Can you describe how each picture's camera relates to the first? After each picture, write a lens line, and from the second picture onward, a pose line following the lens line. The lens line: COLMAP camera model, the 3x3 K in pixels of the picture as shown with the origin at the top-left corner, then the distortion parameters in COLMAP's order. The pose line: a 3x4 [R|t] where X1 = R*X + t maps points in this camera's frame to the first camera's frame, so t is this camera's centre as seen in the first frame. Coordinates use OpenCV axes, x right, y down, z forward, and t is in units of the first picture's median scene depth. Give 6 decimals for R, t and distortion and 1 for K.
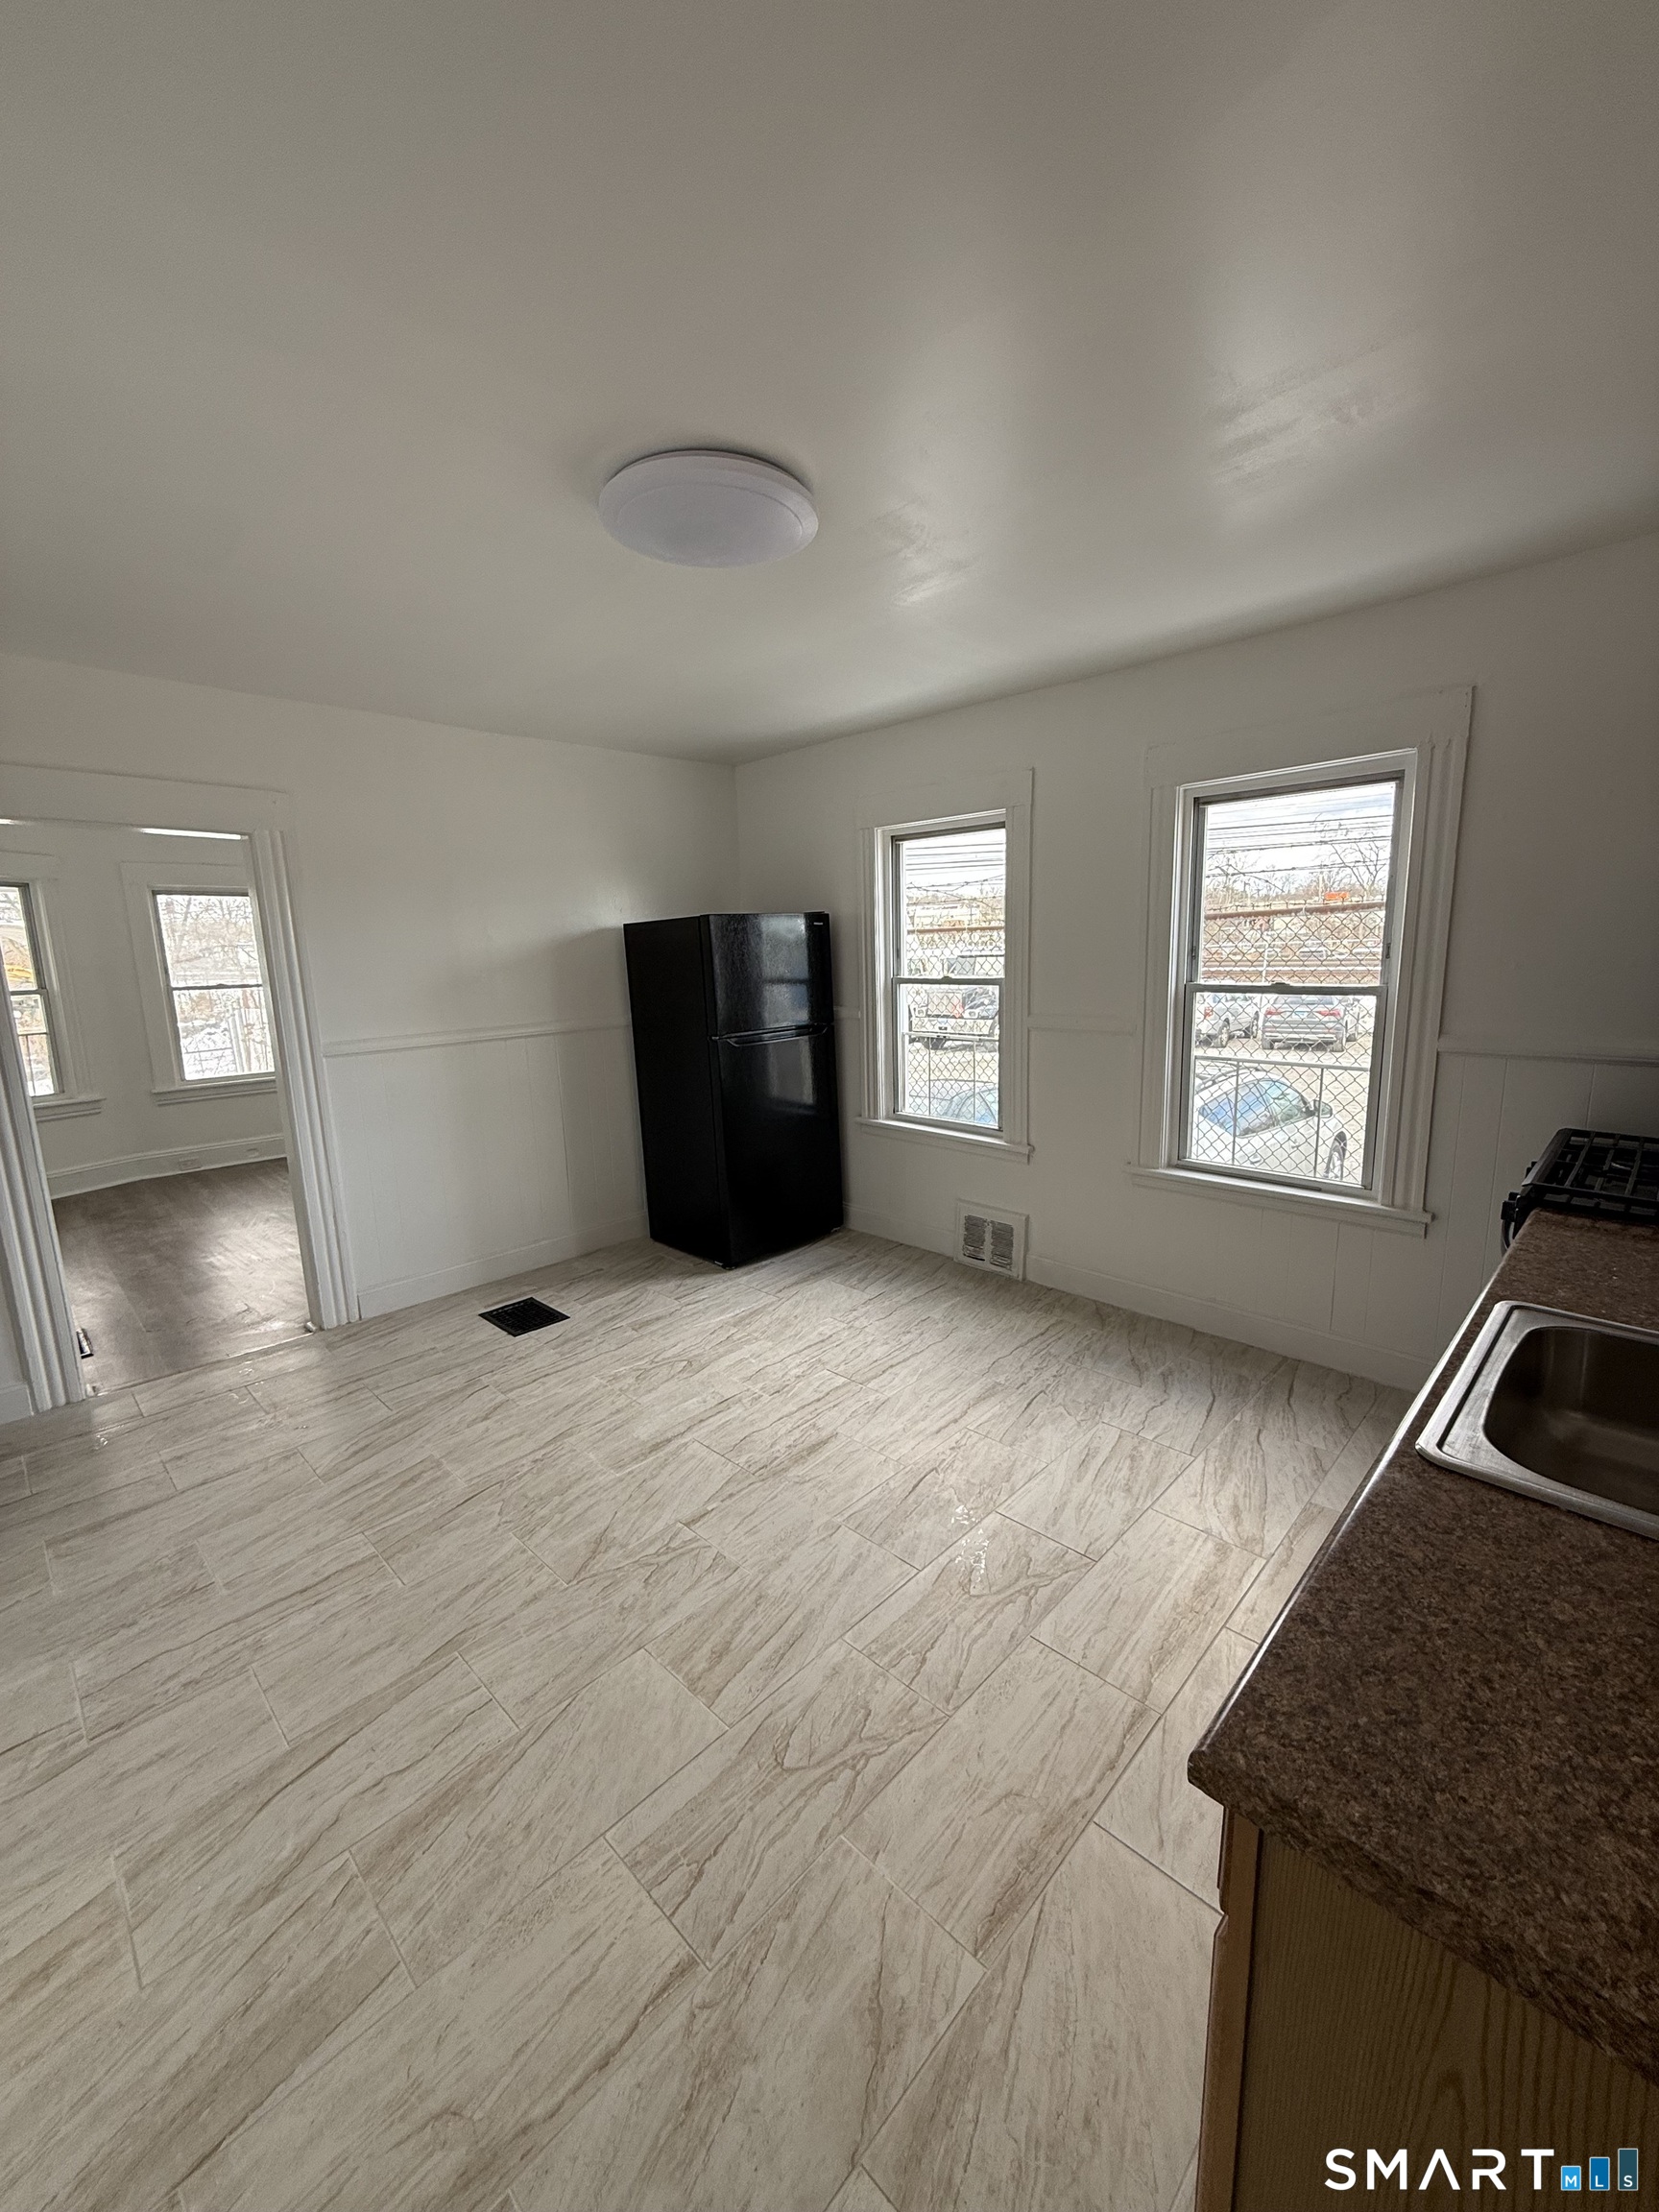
lens RADIAL K [[887.1, 0, 831.0], [0, 887.1, 1100.3], [0, 0, 1]] dist [0.001378, -0.000598]
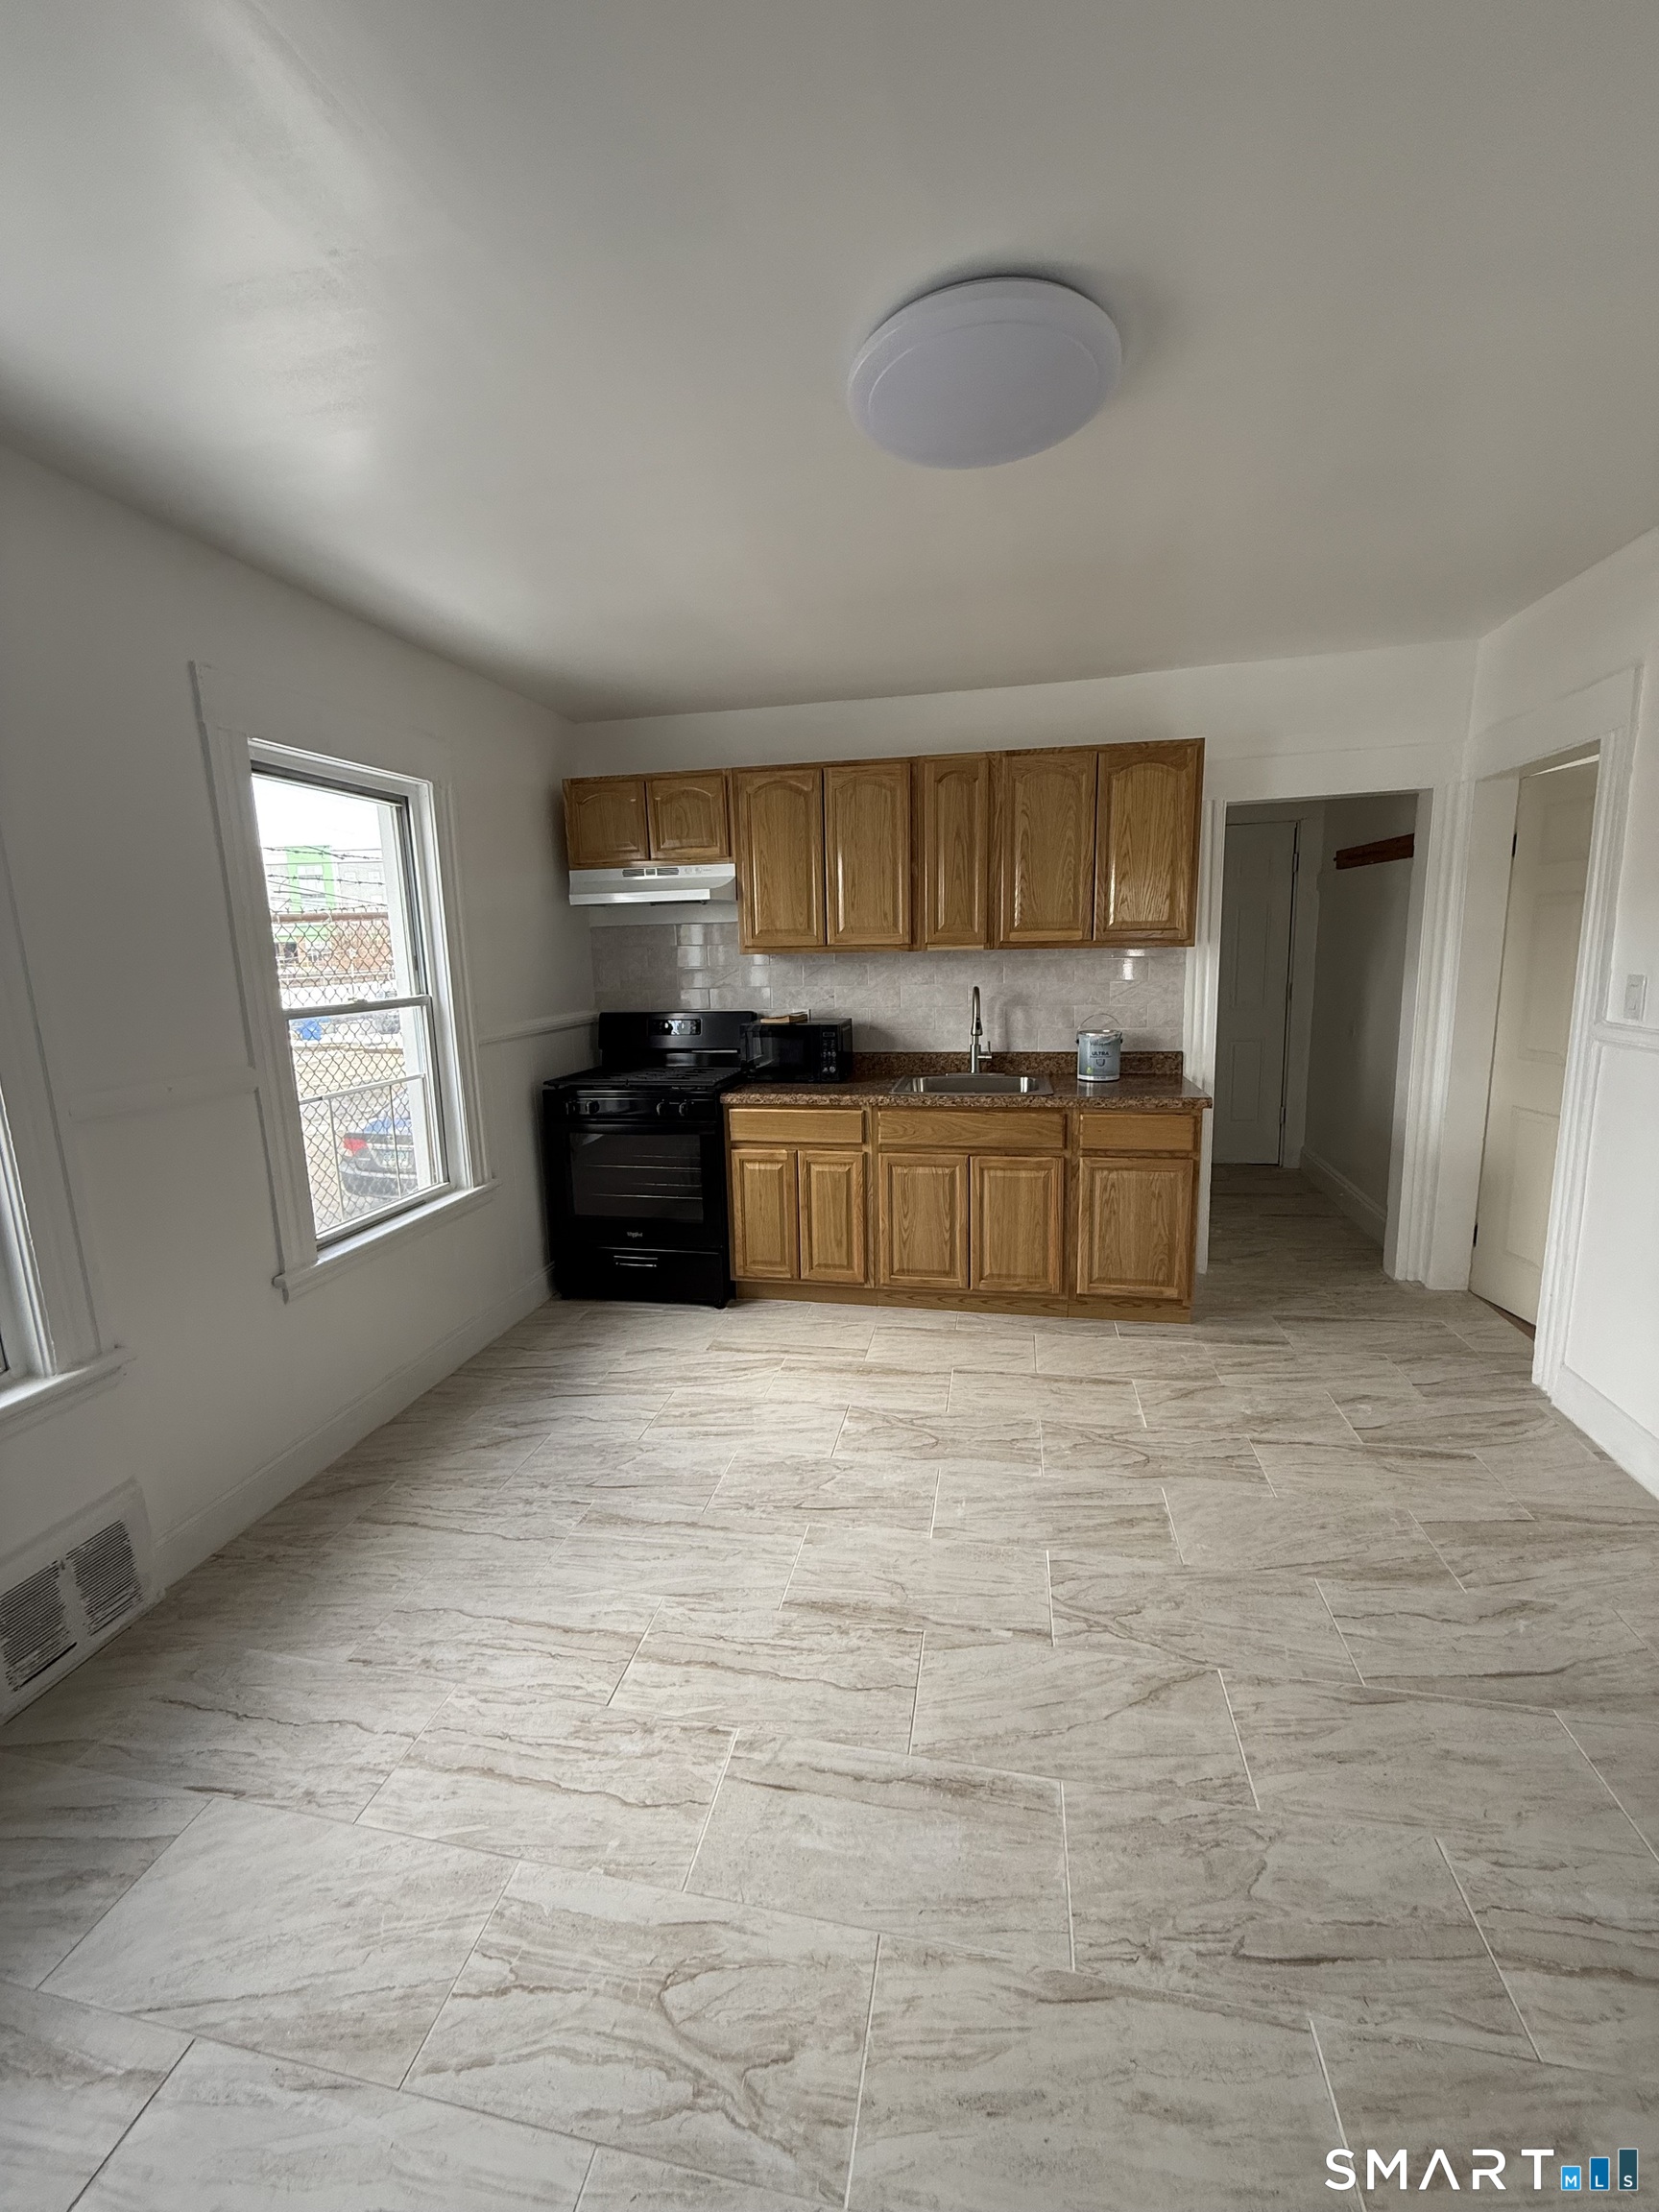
lens RADIAL K [[887.1, 0, 826.5], [0, 887.1, 1104.4], [0, 0, 1]] dist [0.001378, -0.000598]
pose [[-0.546687, -0.109827, 0.830103, -0.668509], [0.184471, 0.951207, 0.247338, -0.217352], [-0.816764, 0.288346, -0.499753, 1.428742]]
